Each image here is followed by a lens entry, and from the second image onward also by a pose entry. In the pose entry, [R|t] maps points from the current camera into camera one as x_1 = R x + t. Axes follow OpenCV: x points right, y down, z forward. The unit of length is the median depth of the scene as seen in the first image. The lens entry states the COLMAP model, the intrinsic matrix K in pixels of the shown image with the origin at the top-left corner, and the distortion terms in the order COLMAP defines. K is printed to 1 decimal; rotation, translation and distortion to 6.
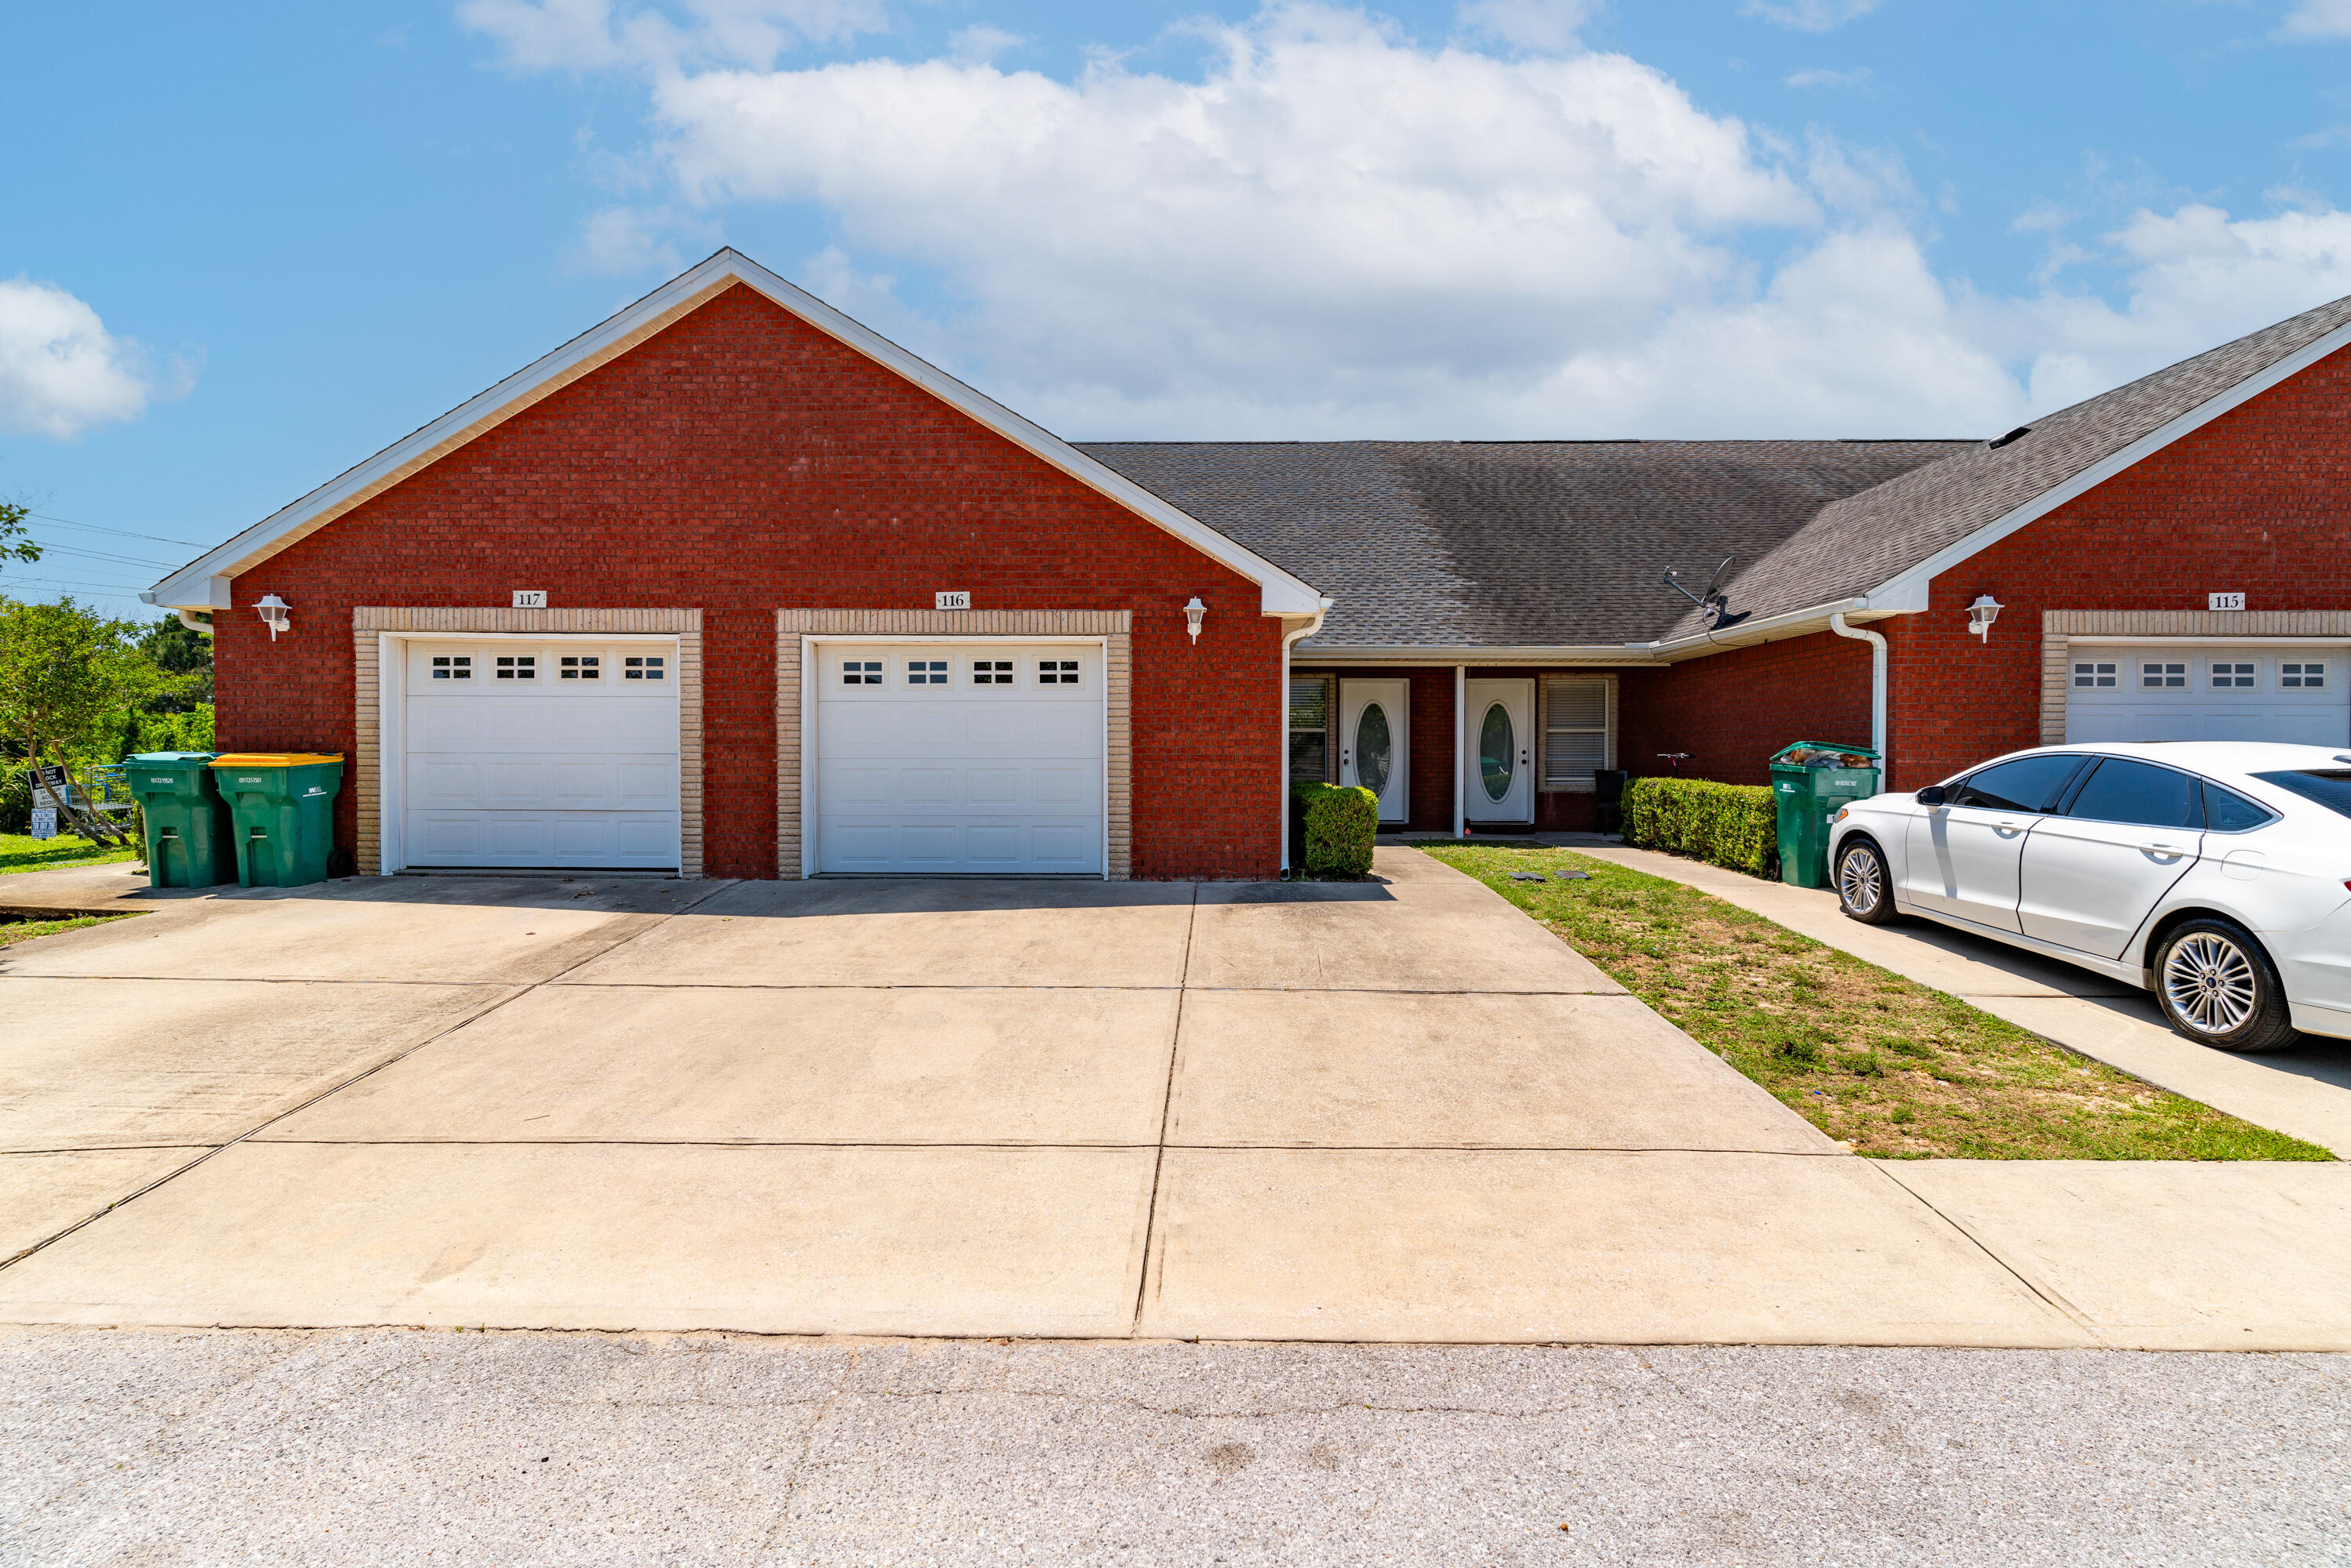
lens RADIAL K [[1169.1, 0, 1200.1], [0, 1169.1, 775.0], [0, 0, 1]] dist [0.002757, 0.000318]
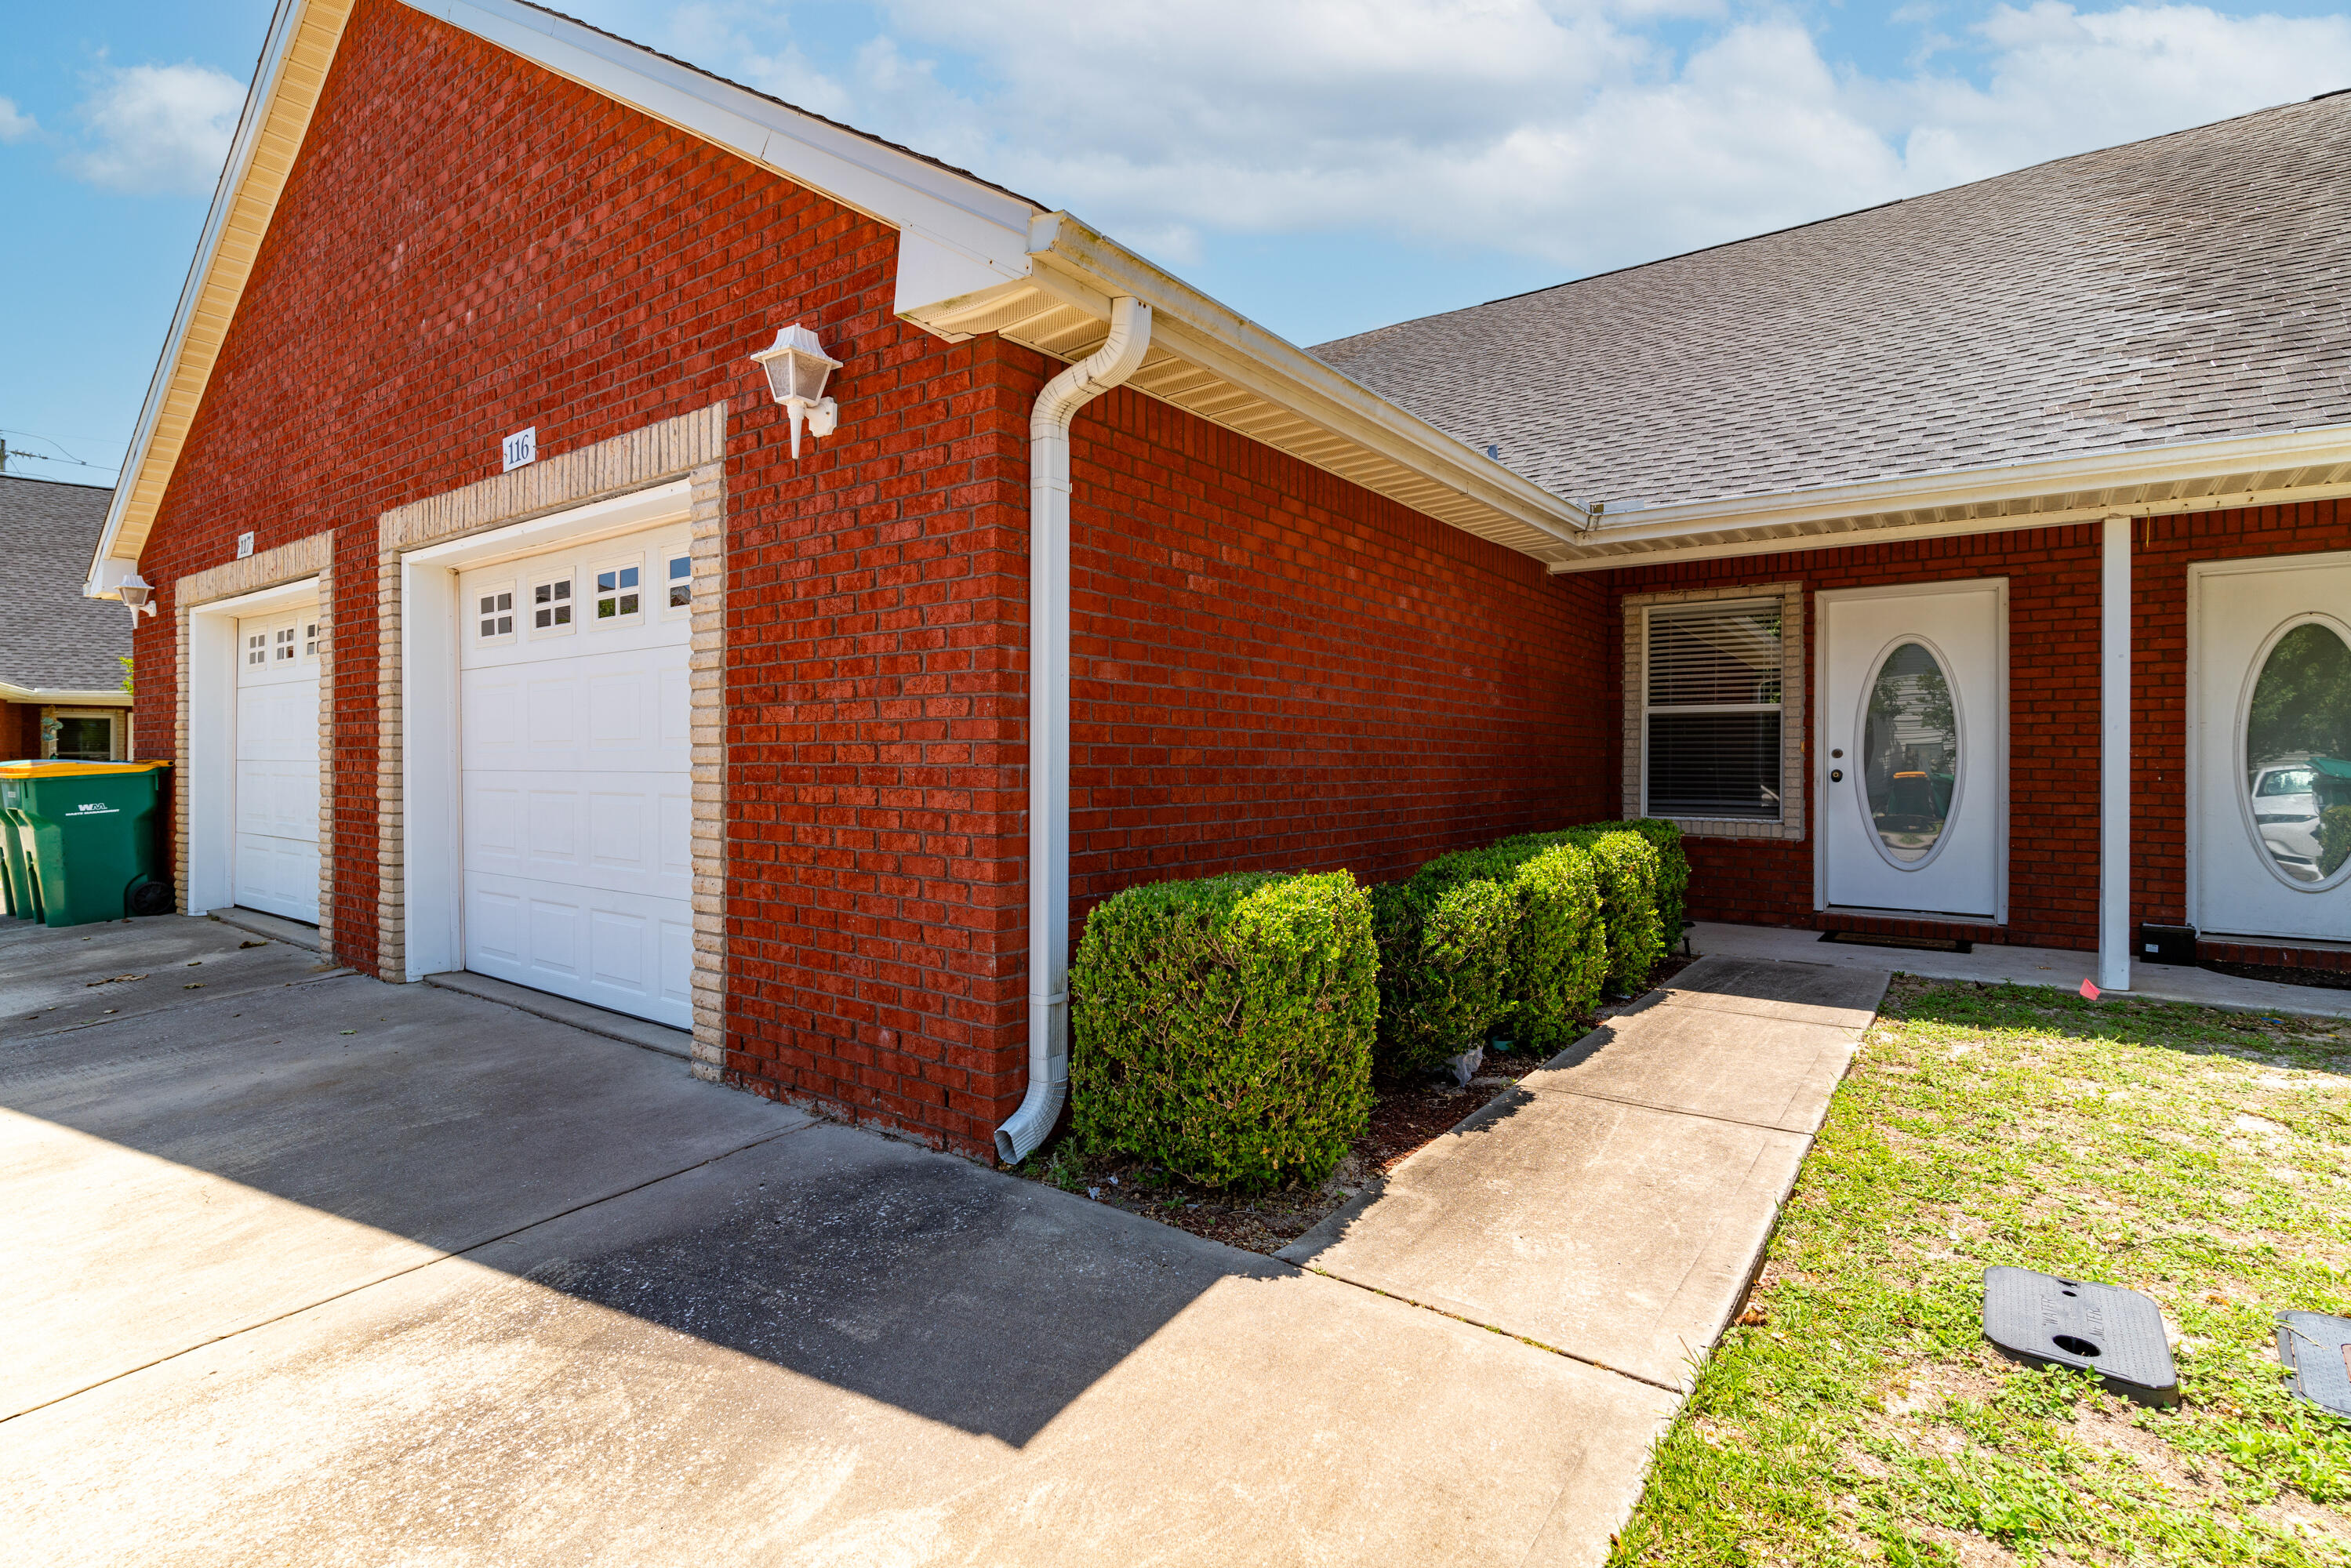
lens RADIAL K [[1130.4, 0, 1176.5], [0, 1130.4, 759.0], [0, 0, 1]] dist [0.003149, 0.000235]
pose [[0.796774, -0.001221, -0.604276, 0.295252], [-0.008559, 0.999875, -0.013306, -0.015703], [0.604216, 0.015773, 0.796664, 0.790927]]
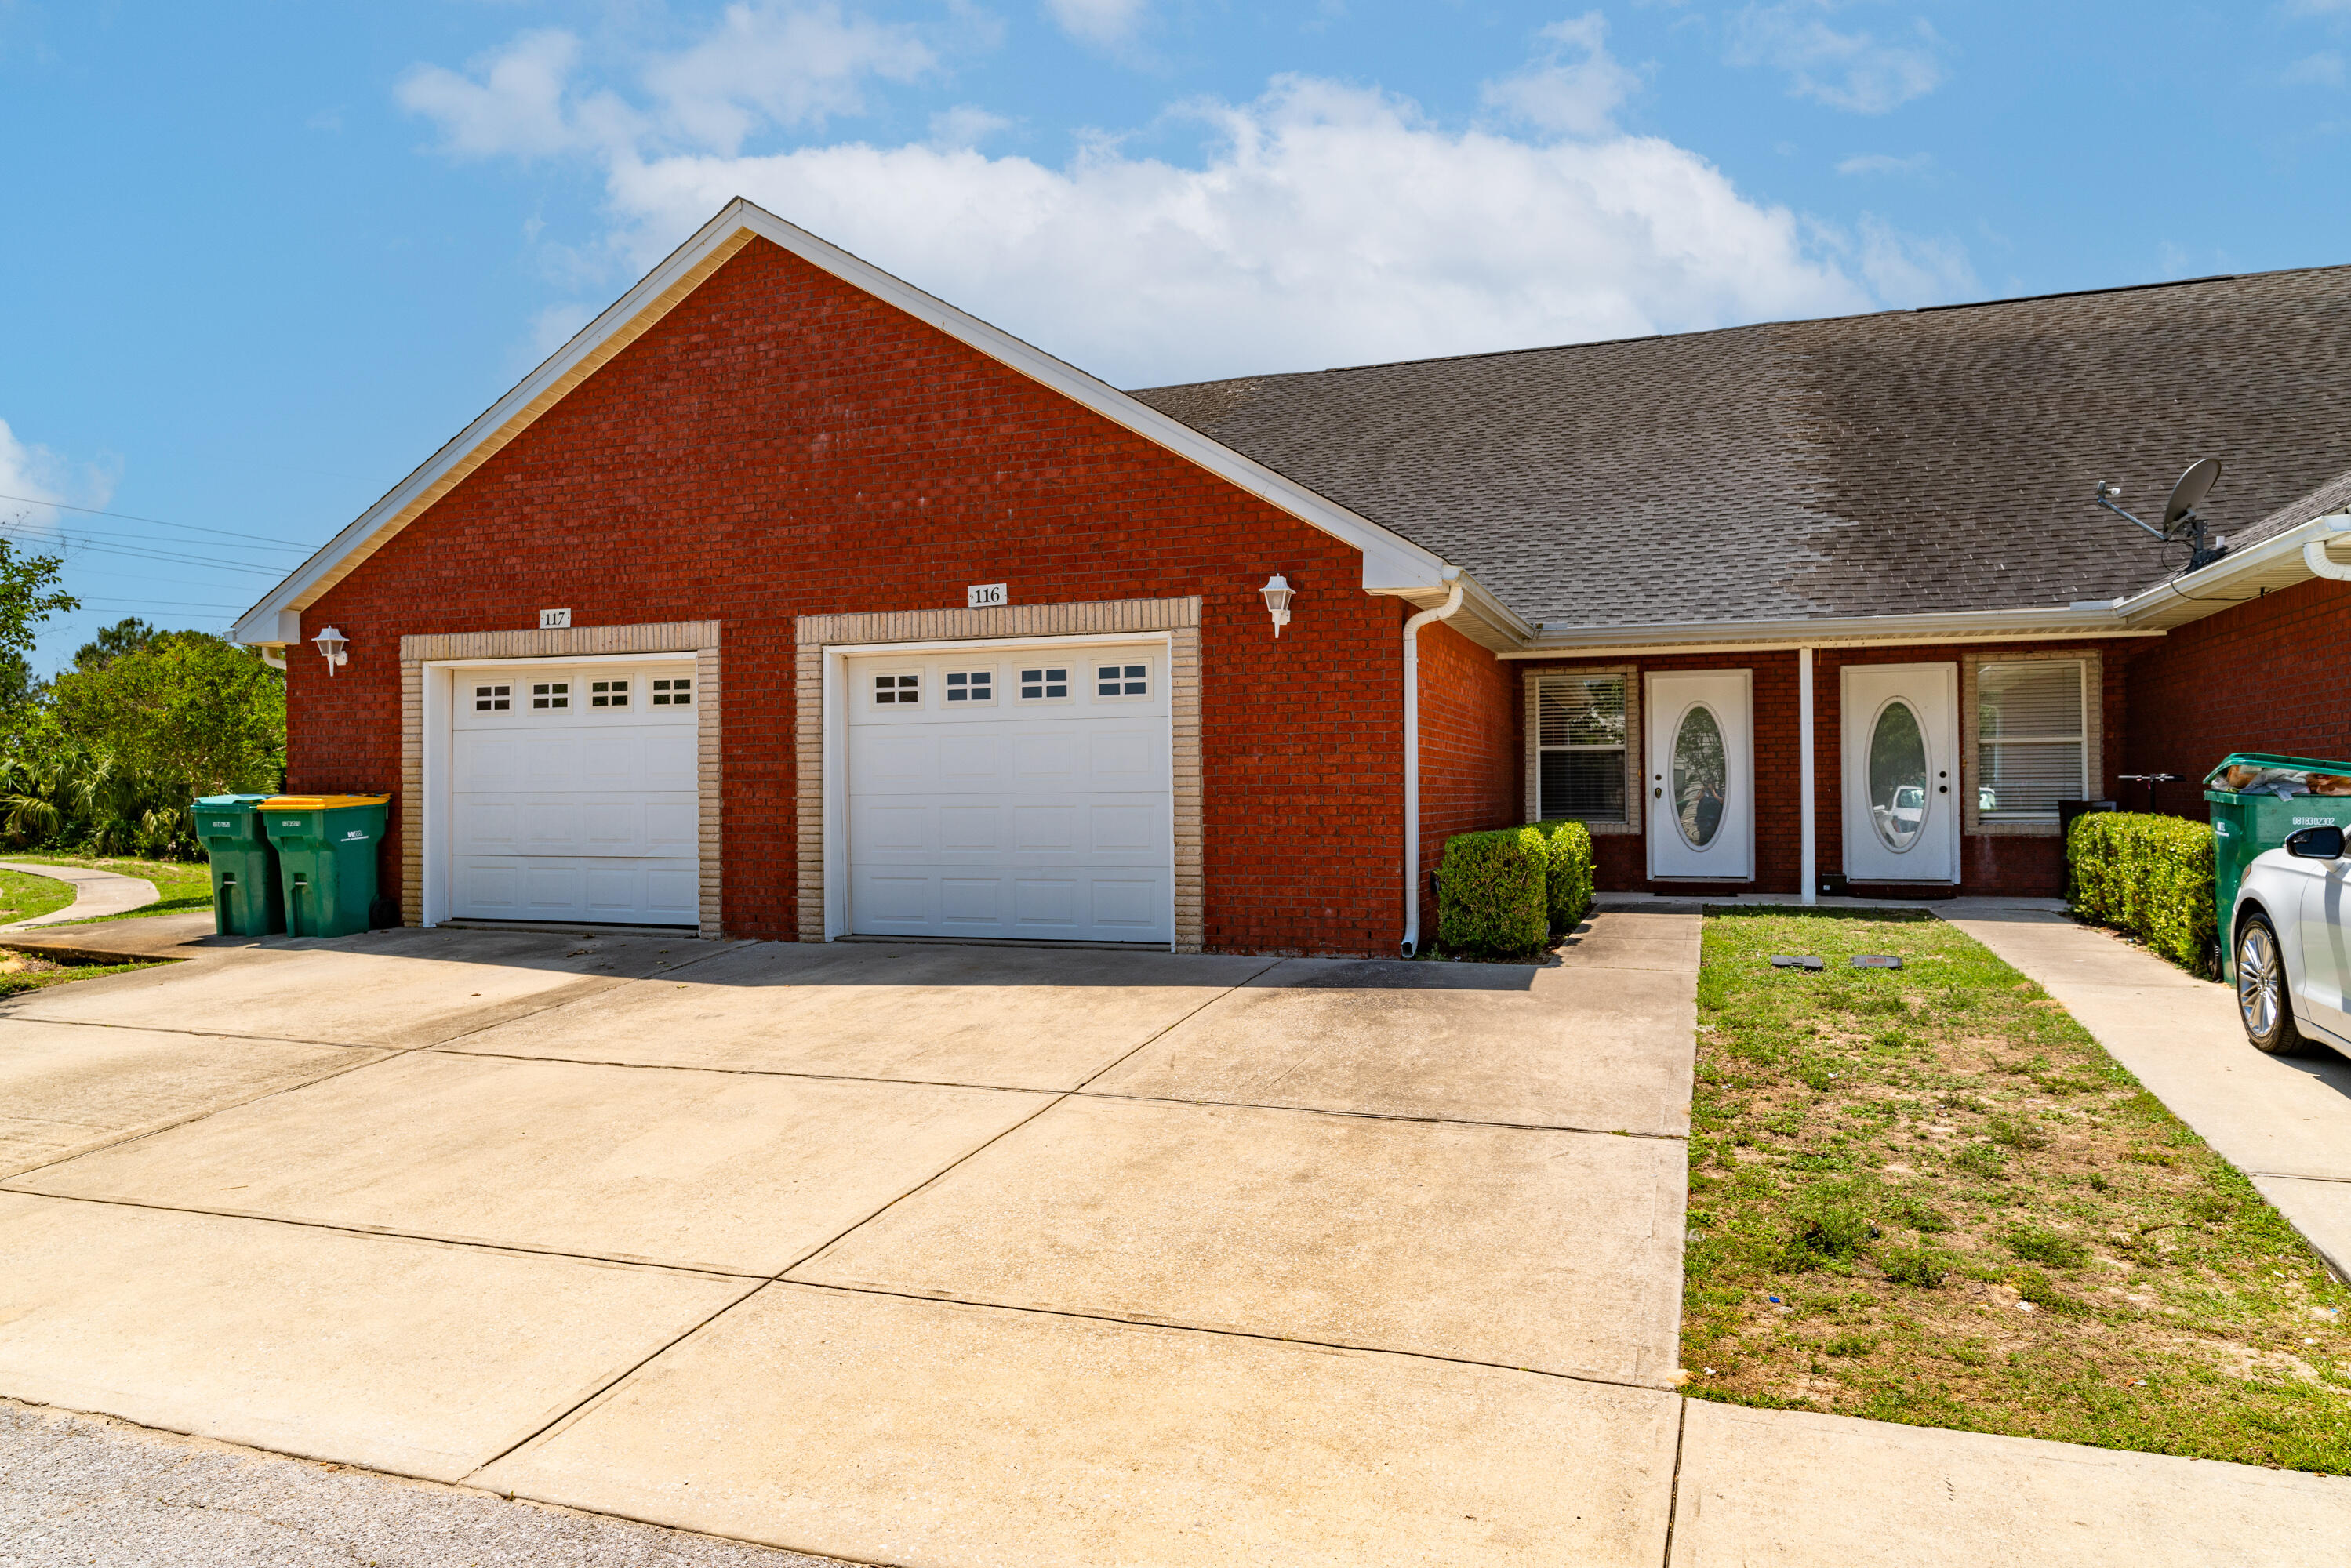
lens RADIAL K [[1584.5, 0, 1169.7], [0, 1584.5, 770.2], [0, 0, 1]] dist [-0.003295, 0.004161]
pose [[0.941823, -0.014301, -0.335805, 0.266769], [0.005378, 0.999608, -0.027487, 0.000160], [0.336066, 0.024082, 0.941530, 0.027898]]
